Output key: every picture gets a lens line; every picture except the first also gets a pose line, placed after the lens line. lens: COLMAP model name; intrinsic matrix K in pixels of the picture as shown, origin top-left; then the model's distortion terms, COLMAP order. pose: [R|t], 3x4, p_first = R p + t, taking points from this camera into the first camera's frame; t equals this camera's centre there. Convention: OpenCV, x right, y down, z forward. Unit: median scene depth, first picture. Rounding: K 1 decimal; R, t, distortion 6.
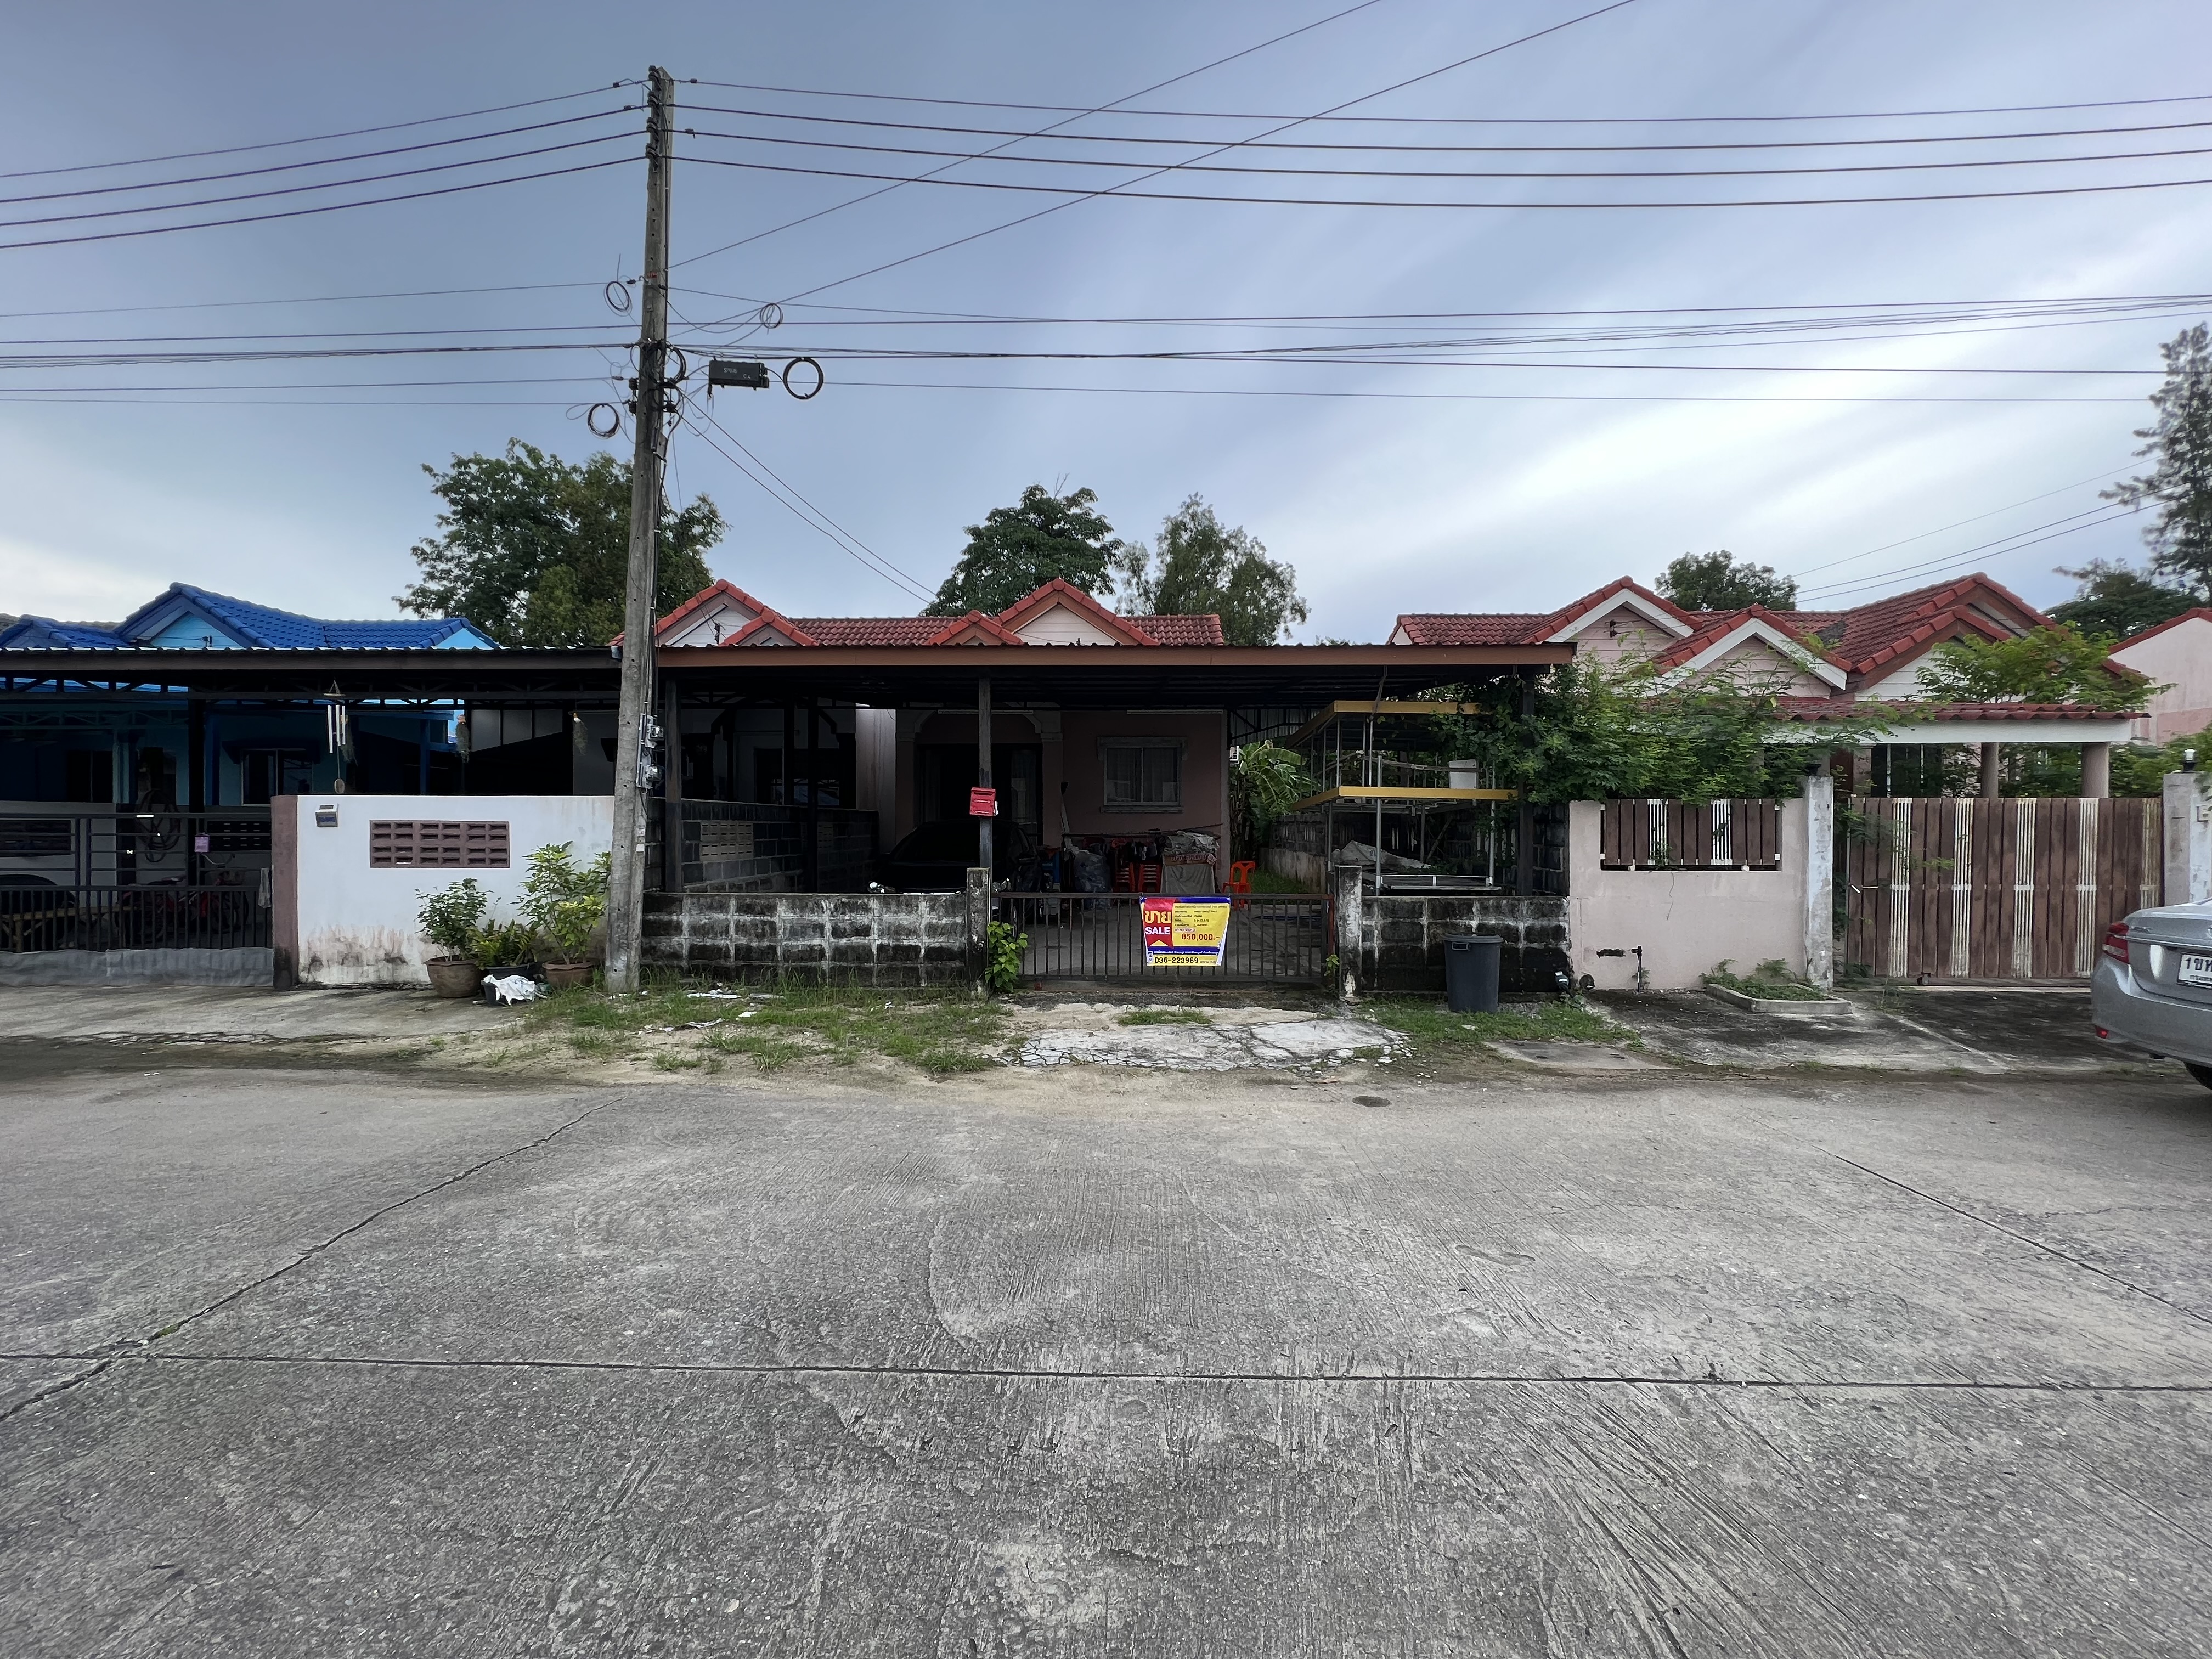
lens RADIAL K [[877.0, 0, 1106.0], [0, 877.0, 829.5], [0, 0, 1]] dist [-0.001328, 0.000191]
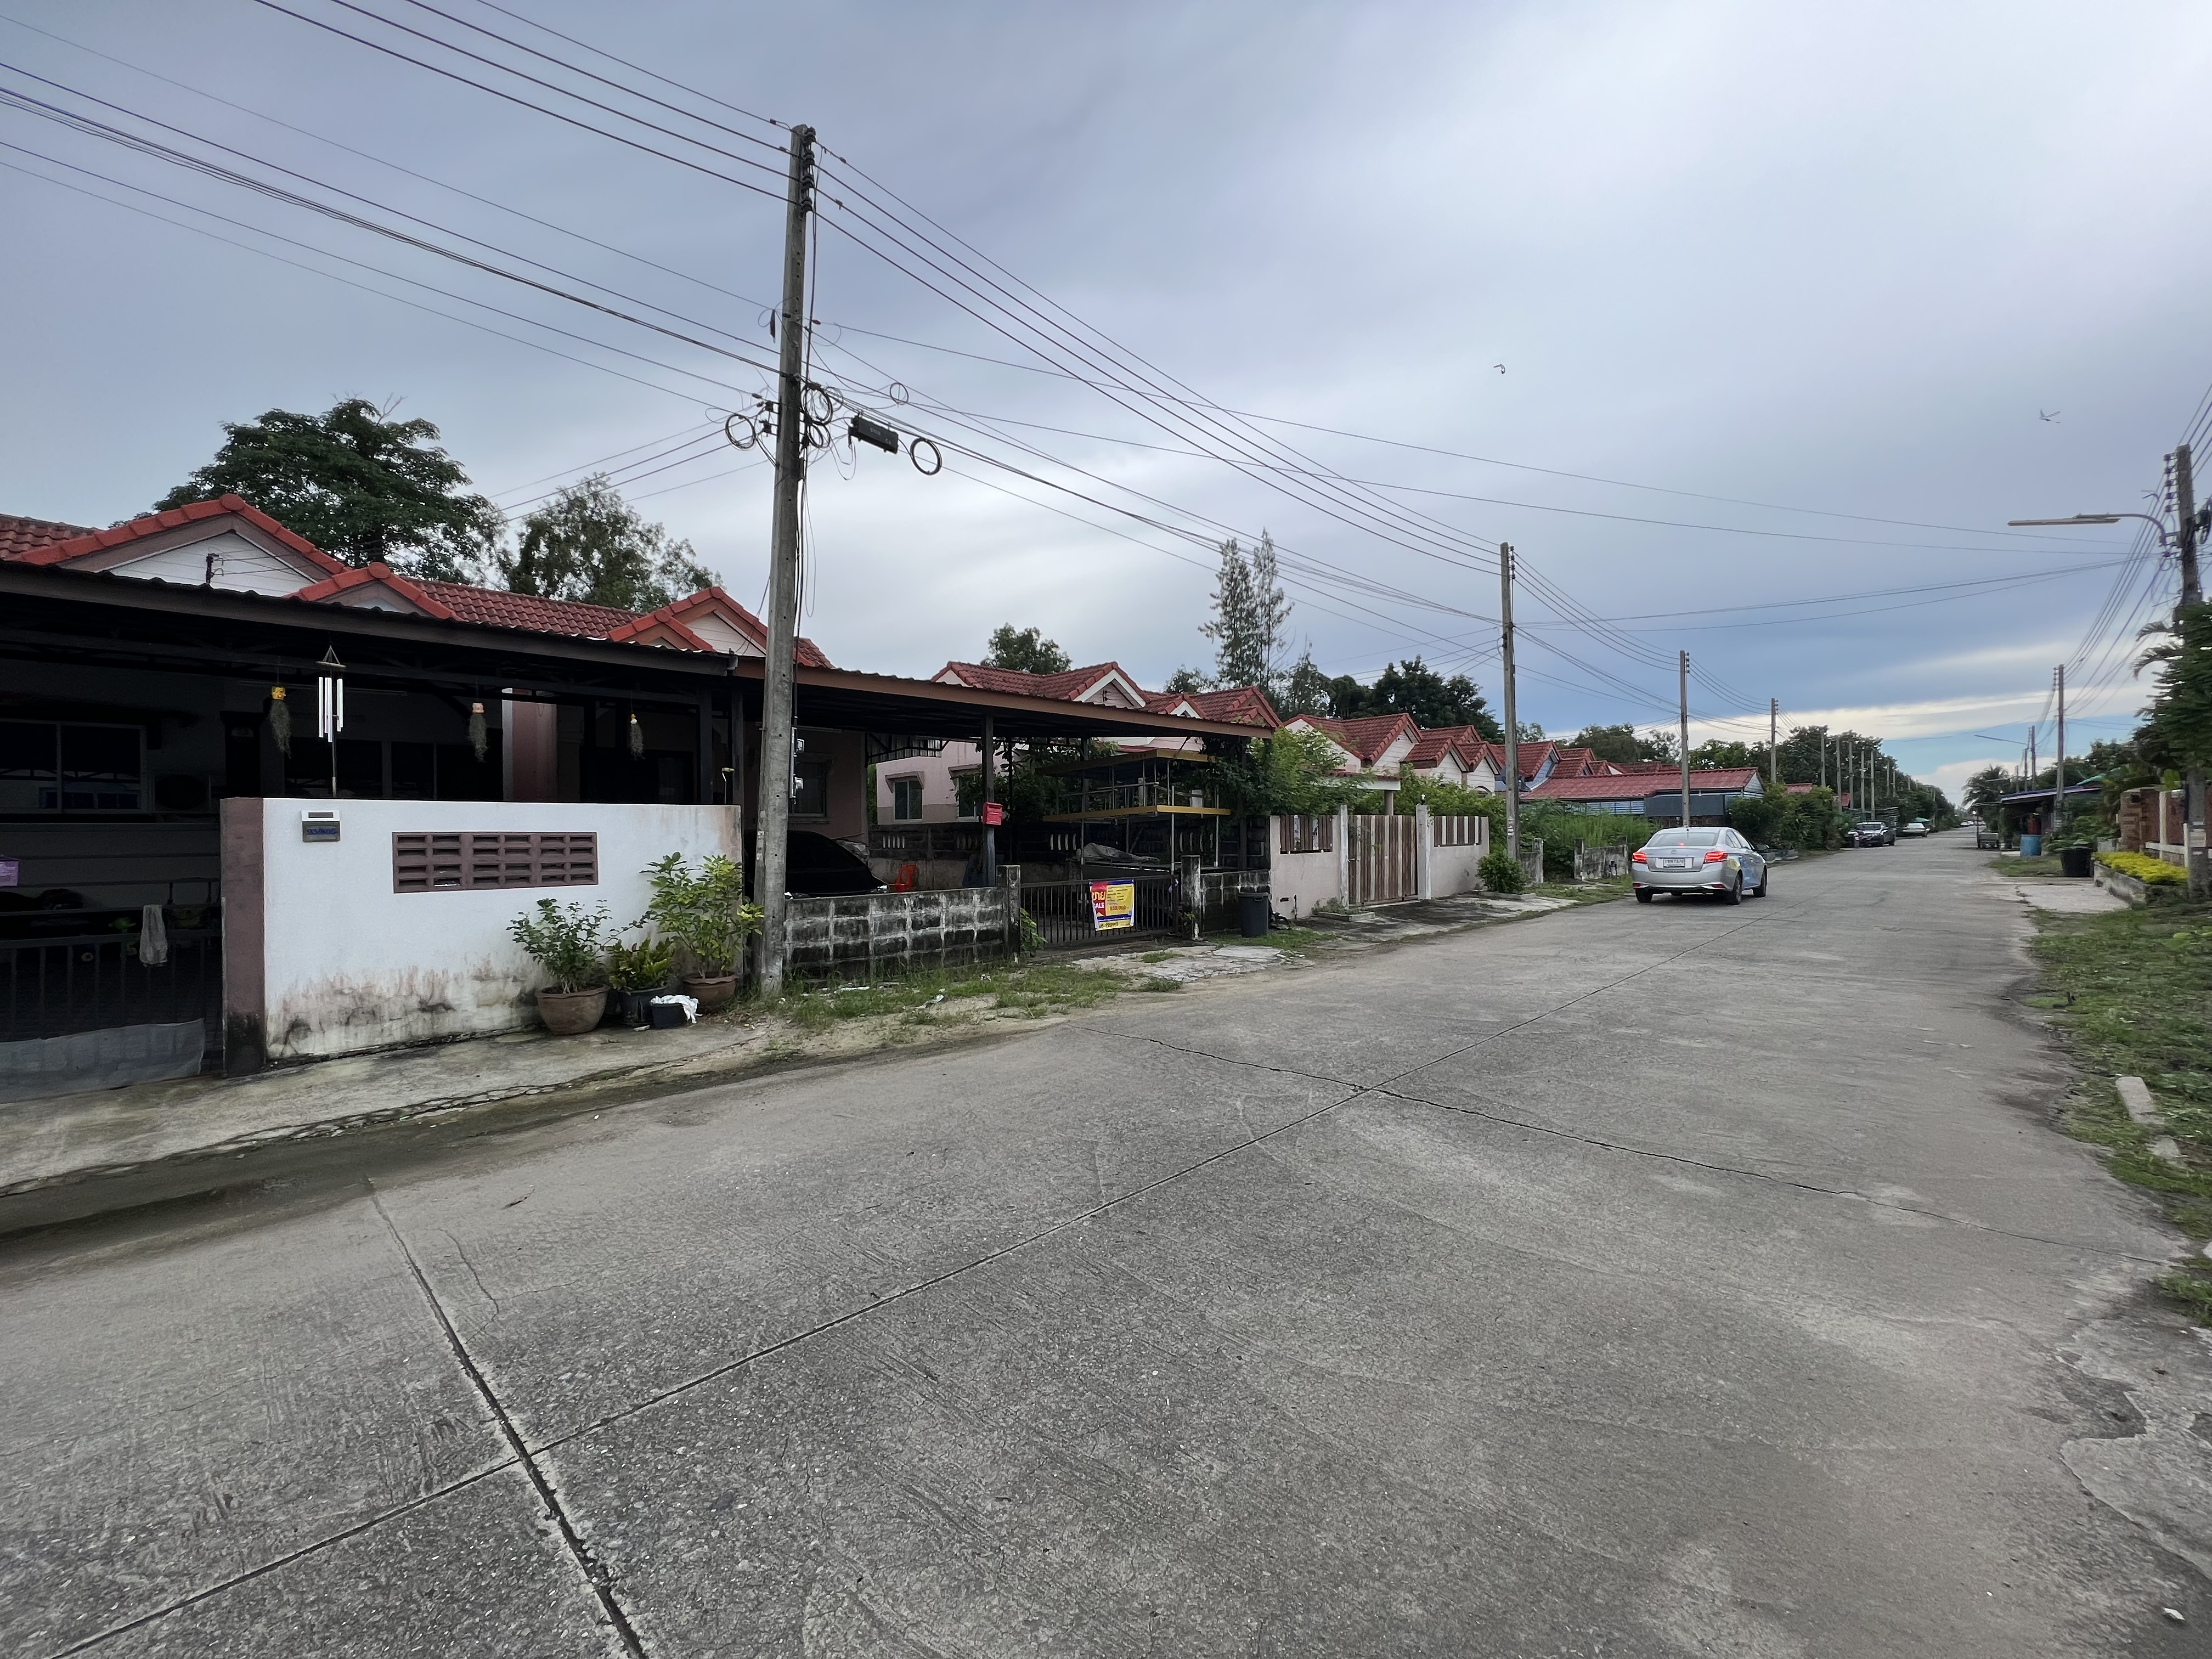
lens RADIAL K [[877.0, 0, 1106.0], [0, 877.0, 829.5], [0, 0, 1]] dist [-0.001328, 0.000191]
pose [[0.691719, -0.005851, 0.722143, -0.972125], [0.015746, 0.999852, -0.006982, 0.002522], [-0.721995, 0.016201, 0.691709, 0.009388]]
